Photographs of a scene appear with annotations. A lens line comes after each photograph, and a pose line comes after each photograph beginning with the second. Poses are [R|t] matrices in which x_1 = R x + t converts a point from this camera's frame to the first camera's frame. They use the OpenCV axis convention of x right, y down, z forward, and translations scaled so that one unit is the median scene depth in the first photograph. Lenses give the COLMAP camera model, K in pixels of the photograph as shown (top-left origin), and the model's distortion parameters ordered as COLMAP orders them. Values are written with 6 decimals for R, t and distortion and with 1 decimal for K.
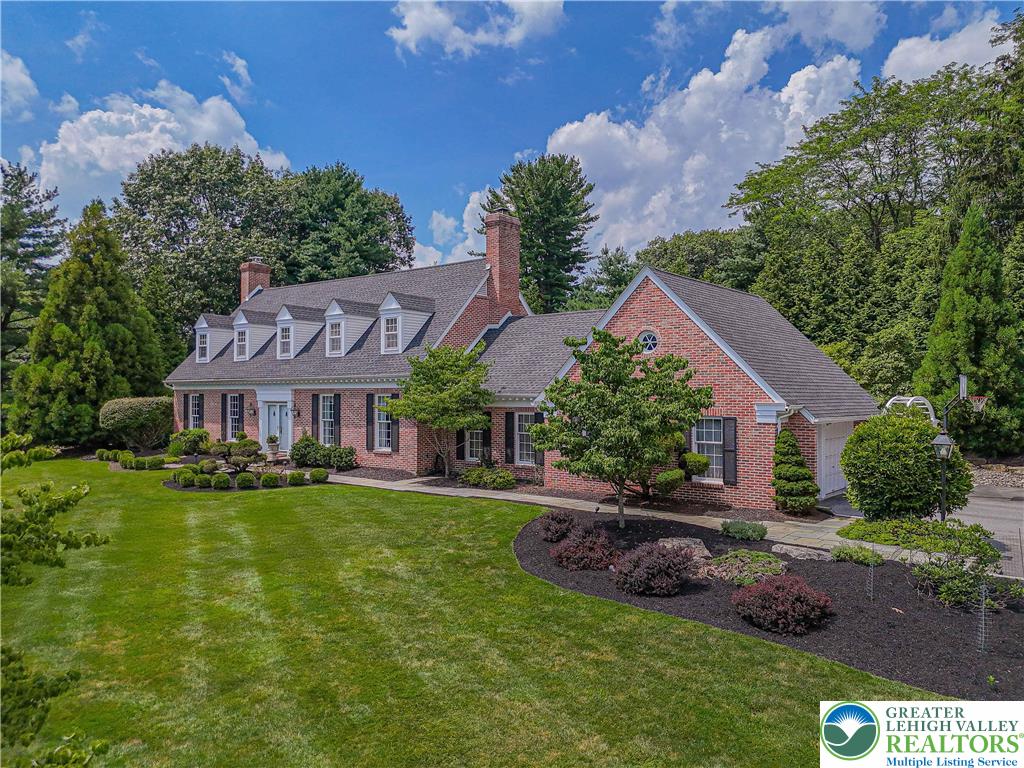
lens RADIAL K [[759.7, 0, 515.4], [0, 759.7, 381.0], [0, 0, 1]] dist [0.016792, -0.007648]
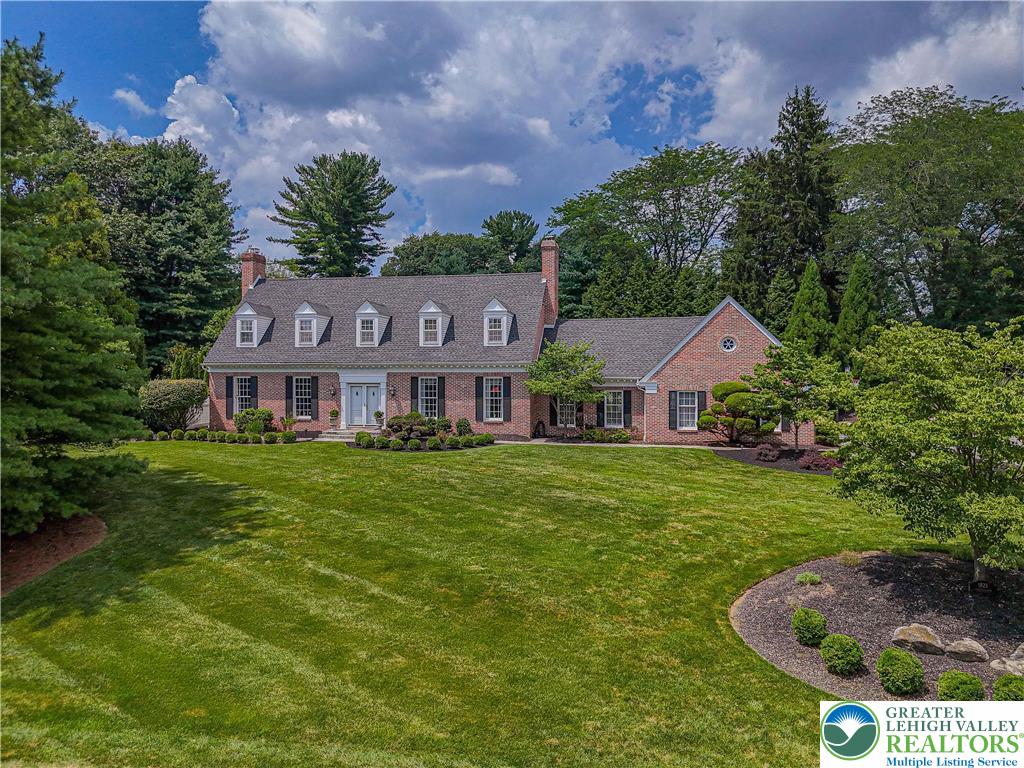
lens RADIAL K [[759.7, 0, 511.1], [0, 759.7, 389.4], [0, 0, 1]] dist [0.016792, -0.007648]
pose [[0.892655, -0.001997, 0.450737, -0.669956], [-0.010928, 0.999600, 0.026071, 0.004191], [-0.450609, -0.028198, 0.892276, -0.146783]]
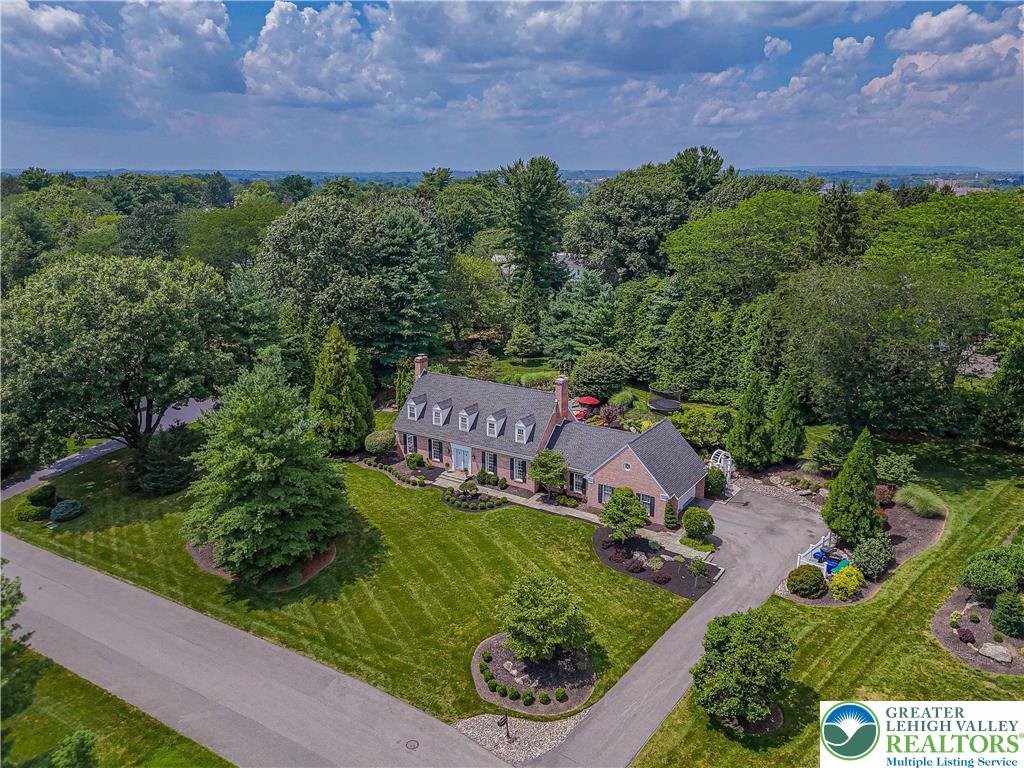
lens RADIAL K [[759.7, 0, 507.3], [0, 759.7, 383.7], [0, 0, 1]] dist [0.016792, -0.007648]
pose [[0.995919, -0.025078, 0.086700, -0.390744], [-0.000627, 0.958674, 0.284508, -0.868944], [-0.090252, -0.283401, 0.954745, -1.228156]]
